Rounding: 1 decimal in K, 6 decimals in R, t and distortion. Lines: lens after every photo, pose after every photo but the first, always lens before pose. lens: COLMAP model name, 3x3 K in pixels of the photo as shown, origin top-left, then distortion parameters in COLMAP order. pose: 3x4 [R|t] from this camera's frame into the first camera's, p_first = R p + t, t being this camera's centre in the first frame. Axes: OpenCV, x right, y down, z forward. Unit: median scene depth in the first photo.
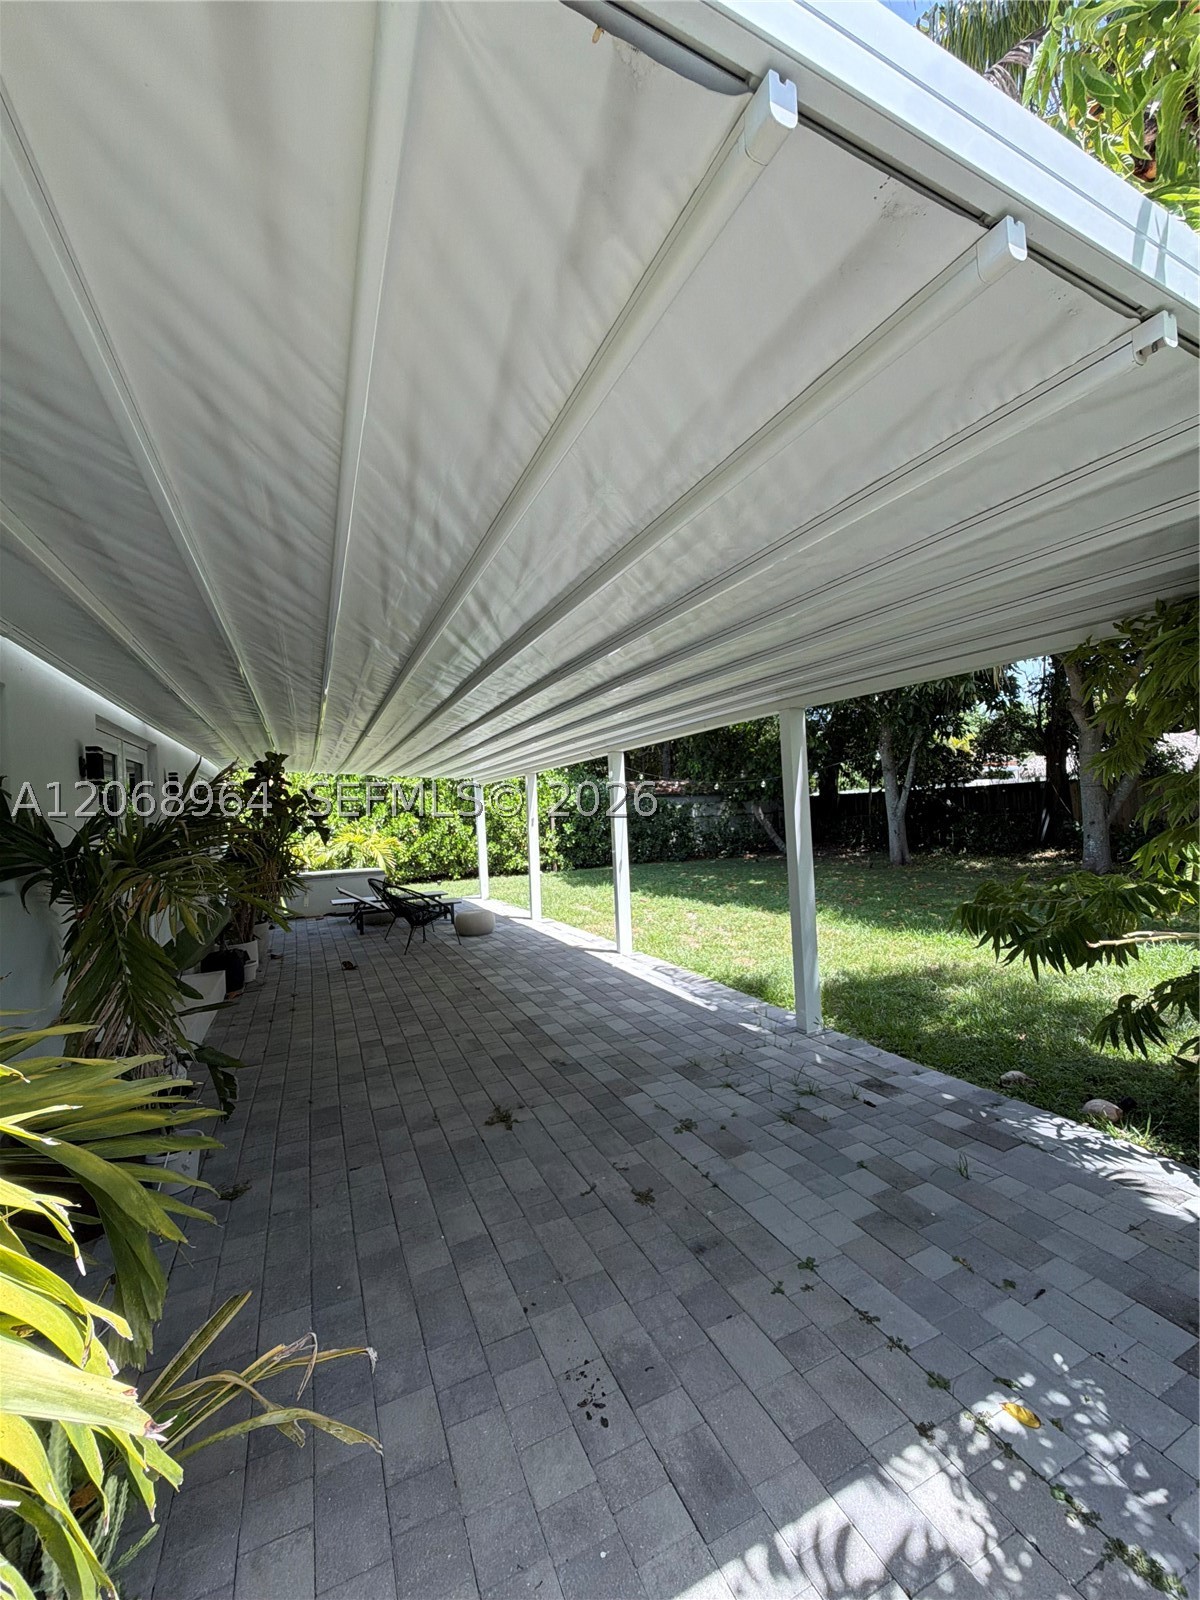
lens RADIAL K [[637.2, 0, 600.0], [0, 637.2, 800.0], [0, 0, 1]] dist [-0.006170, -0.000184]
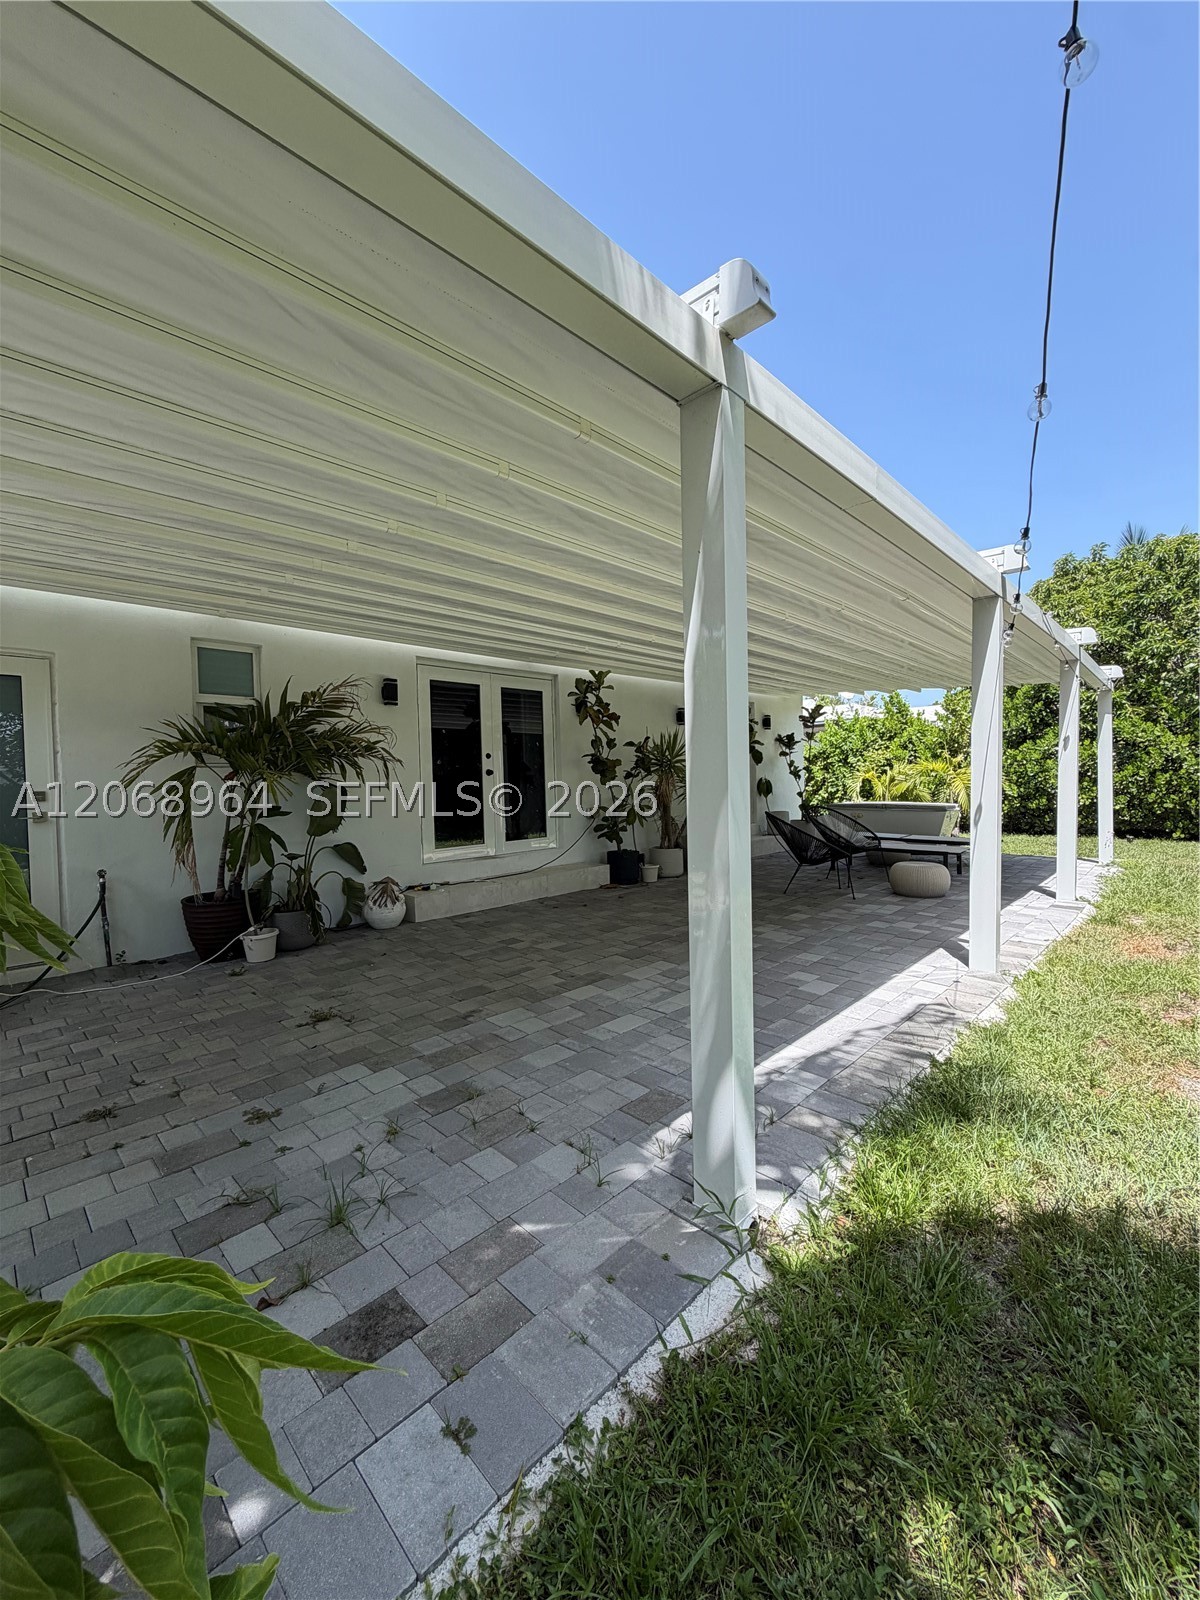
lens RADIAL K [[637.2, 0, 600.0], [0, 637.2, 800.0], [0, 0, 1]] dist [-0.006170, -0.000184]
pose [[0.360974, 0.078804, -0.929240, 0.826540], [0.014576, 0.995825, 0.090112, 0.078259], [0.932462, -0.046072, 0.358319, 0.993329]]
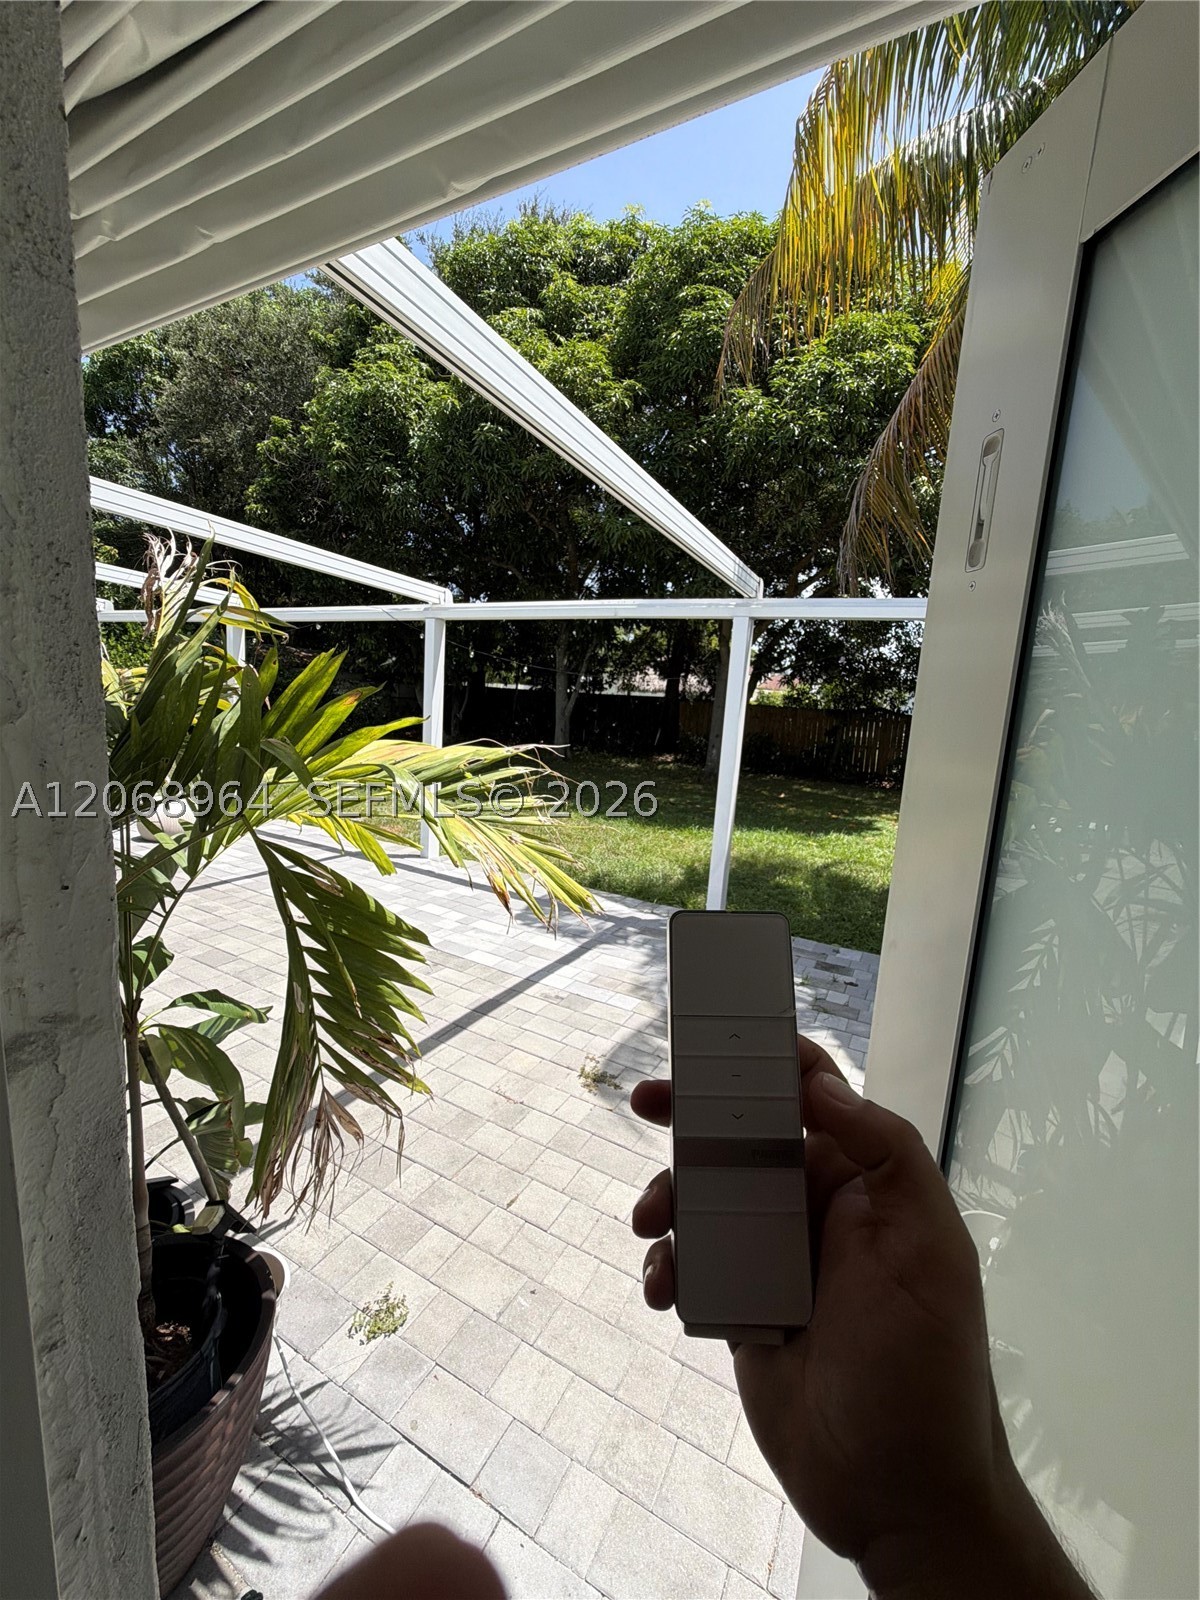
lens RADIAL K [[645.2, 0, 600.0], [0, 645.2, 800.0], [0, 0, 1]] dist [0.001229, 0.000155]
pose [[0.792476, 0.005329, 0.609879, -0.607045], [-0.112329, 0.984131, 0.137361, 0.036990], [-0.599469, -0.177363, 0.780499, 0.390669]]
